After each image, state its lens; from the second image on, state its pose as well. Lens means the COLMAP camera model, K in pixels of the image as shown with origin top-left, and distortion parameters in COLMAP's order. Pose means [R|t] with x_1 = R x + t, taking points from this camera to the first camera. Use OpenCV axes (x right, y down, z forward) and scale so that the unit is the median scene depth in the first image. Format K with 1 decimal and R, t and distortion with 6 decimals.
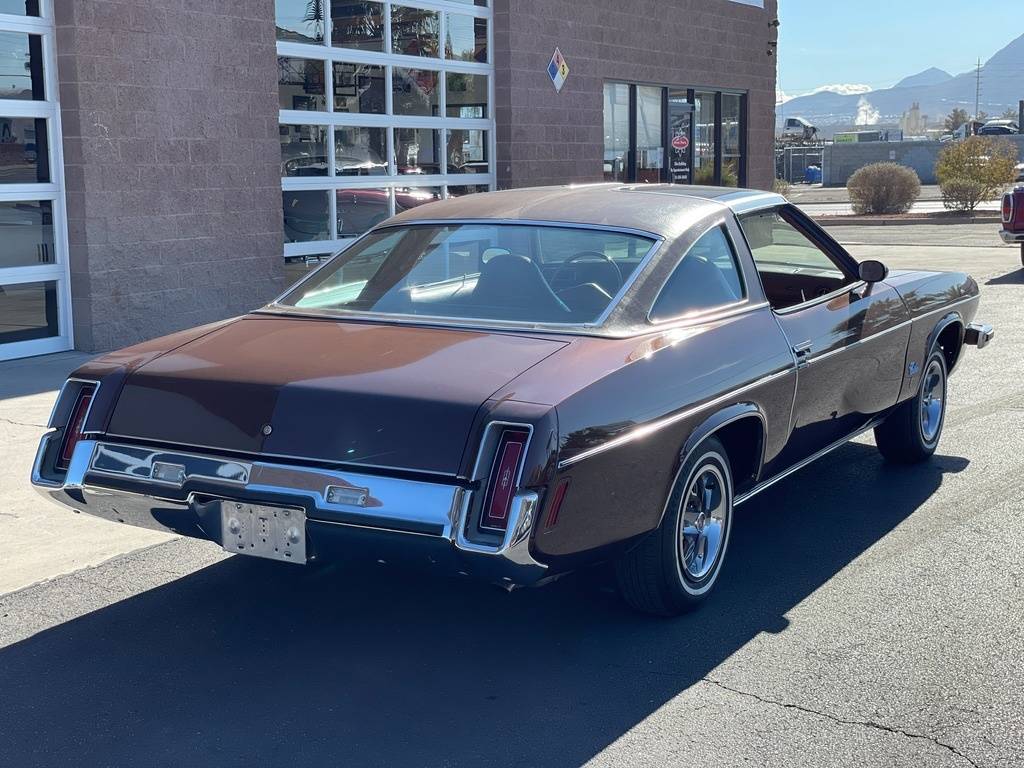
lens RADIAL K [[1541.3, 0, 528.4], [0, 1541.3, 380.5], [0, 0, 1]] dist [0.115859, -0.109933]
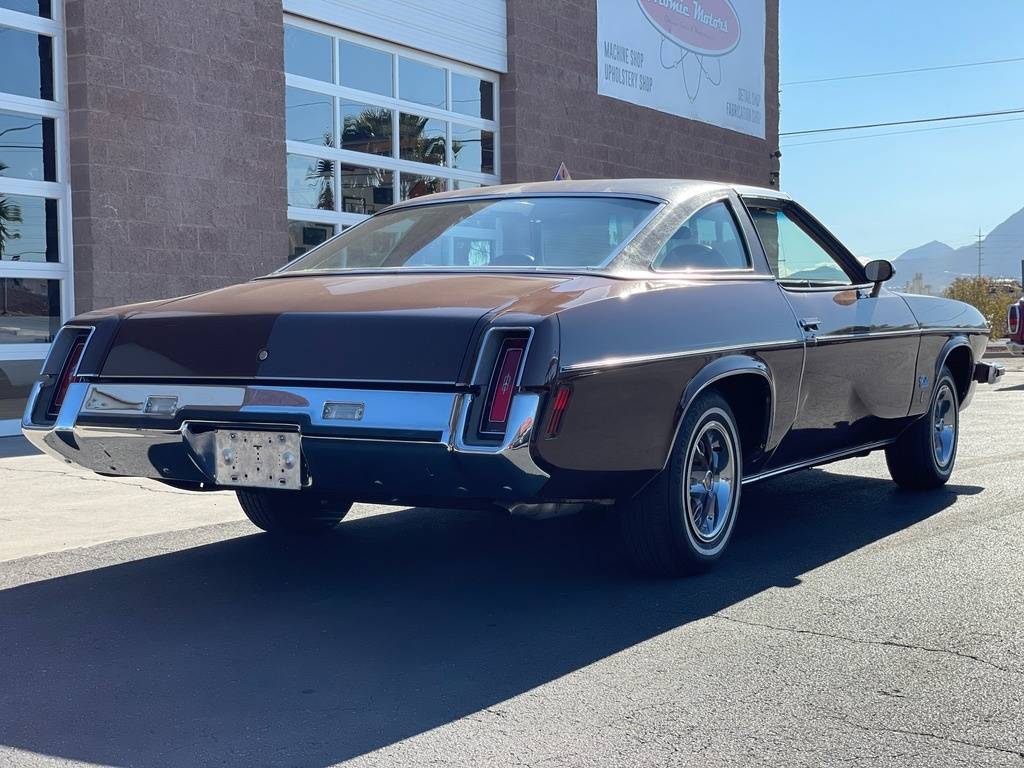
lens RADIAL K [[1540.6, 0, 521.6], [0, 1540.6, 383.2], [0, 0, 1]] dist [0.119926, -0.070546]
pose [[0.999953, -0.002129, -0.009504, 0.003212], [0.001115, 0.994423, -0.105462, 0.121824], [0.009675, 0.105447, 0.994378, 0.024162]]
